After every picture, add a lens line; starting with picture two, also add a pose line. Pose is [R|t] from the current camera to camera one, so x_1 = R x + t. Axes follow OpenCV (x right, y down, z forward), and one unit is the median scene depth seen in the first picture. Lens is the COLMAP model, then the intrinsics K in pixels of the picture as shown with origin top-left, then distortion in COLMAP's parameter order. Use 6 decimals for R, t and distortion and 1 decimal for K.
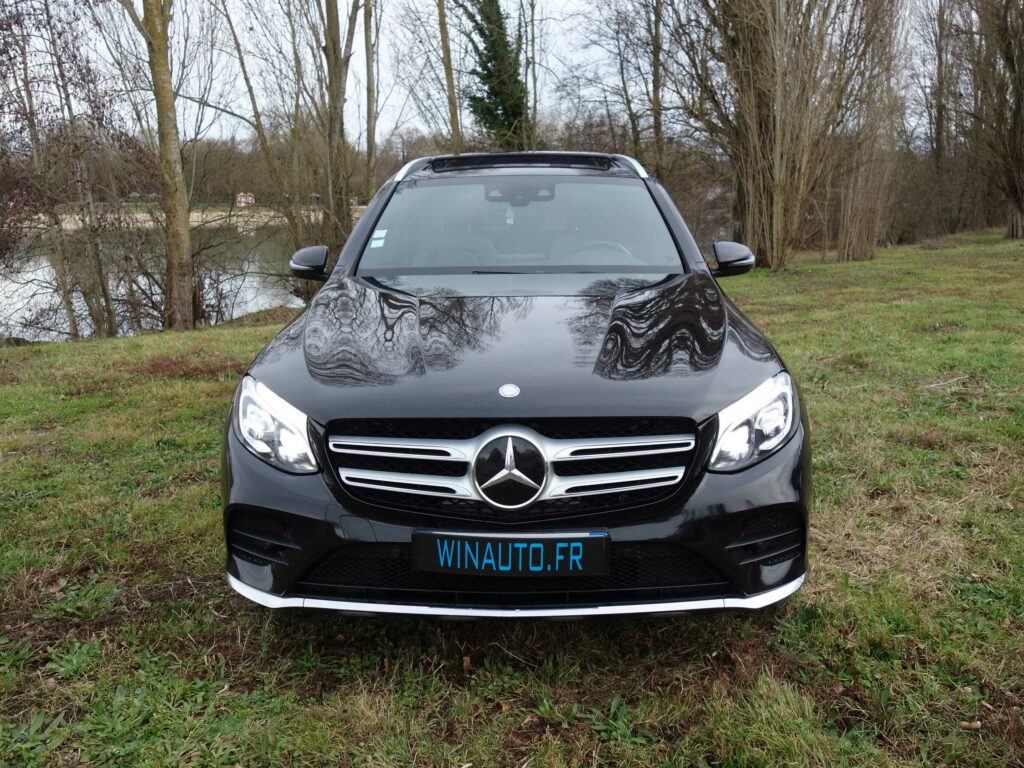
lens RADIAL K [[845.1, 0, 512.0], [0, 845.1, 384.0], [0, 0, 1]] dist [0.002654, 0.000160]
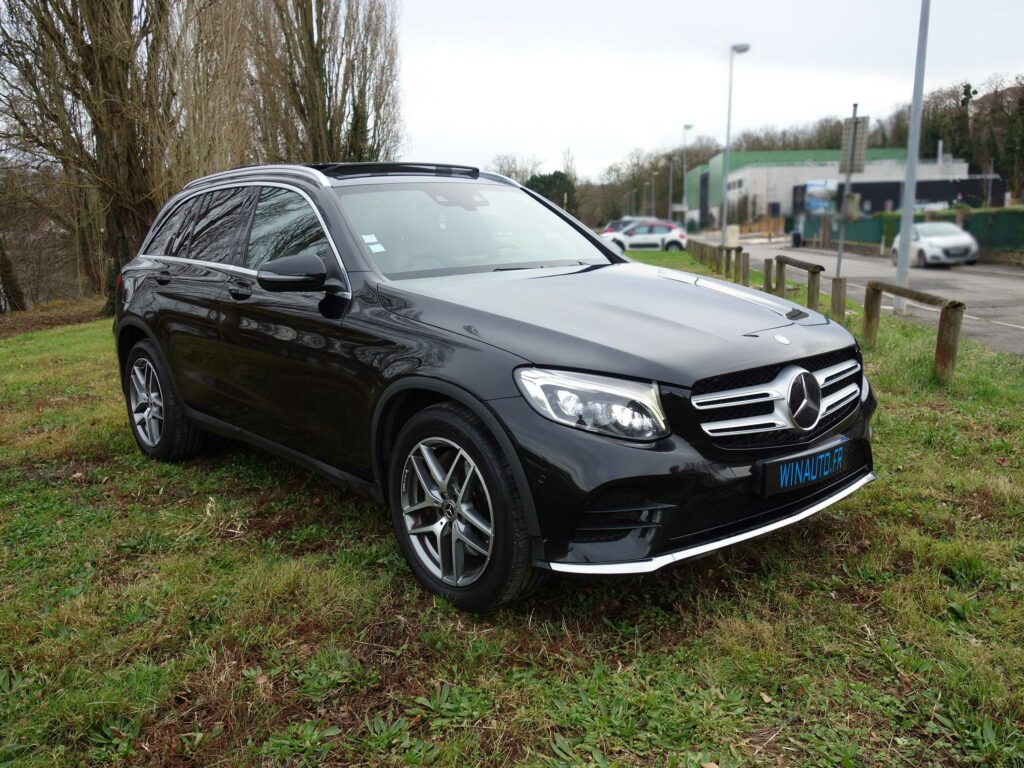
lens RADIAL K [[840.2, 0, 512.0], [0, 840.2, 384.0], [0, 0, 1]] dist [0.004742, 0.000918]
pose [[0.775602, -0.137808, 0.615996, -1.081531], [0.160034, 0.986923, 0.019291, -0.013687], [-0.610599, 0.083618, 0.787513, 0.277347]]
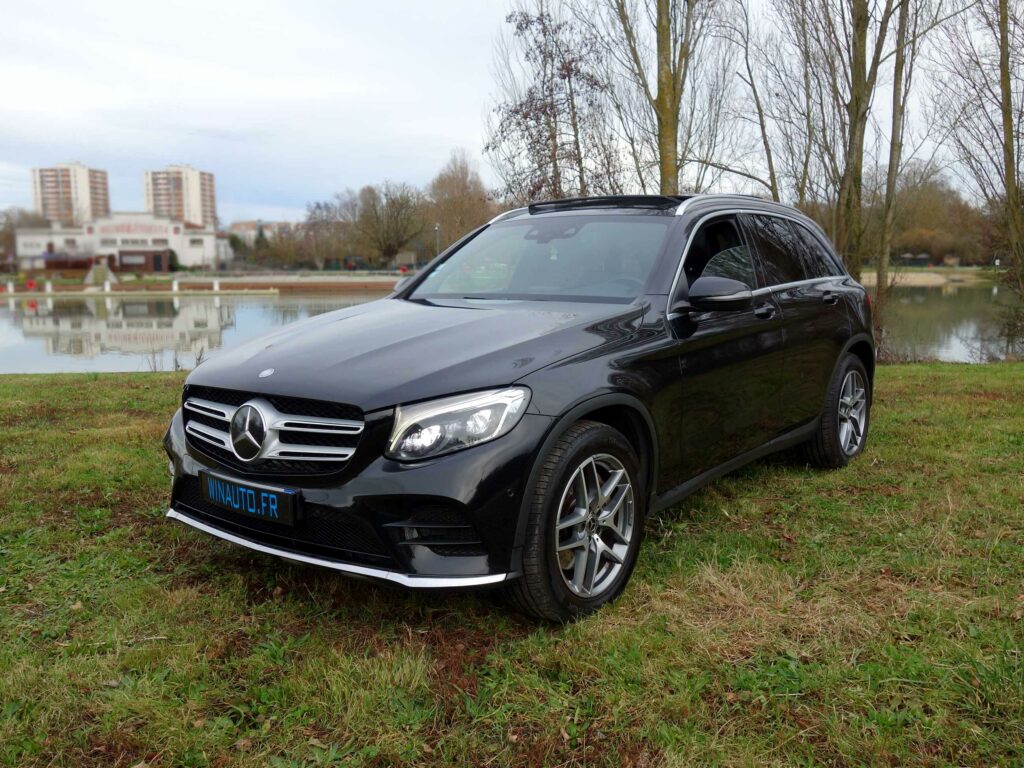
lens RADIAL K [[836.1, 0, 512.0], [0, 836.1, 384.0], [0, 0, 1]] dist [0.005519, 0.005960]
pose [[0.824509, 0.082501, -0.559802, 1.033046], [-0.119186, 0.992440, -0.029283, 0.017332], [0.553154, 0.090865, 0.828109, 0.144835]]
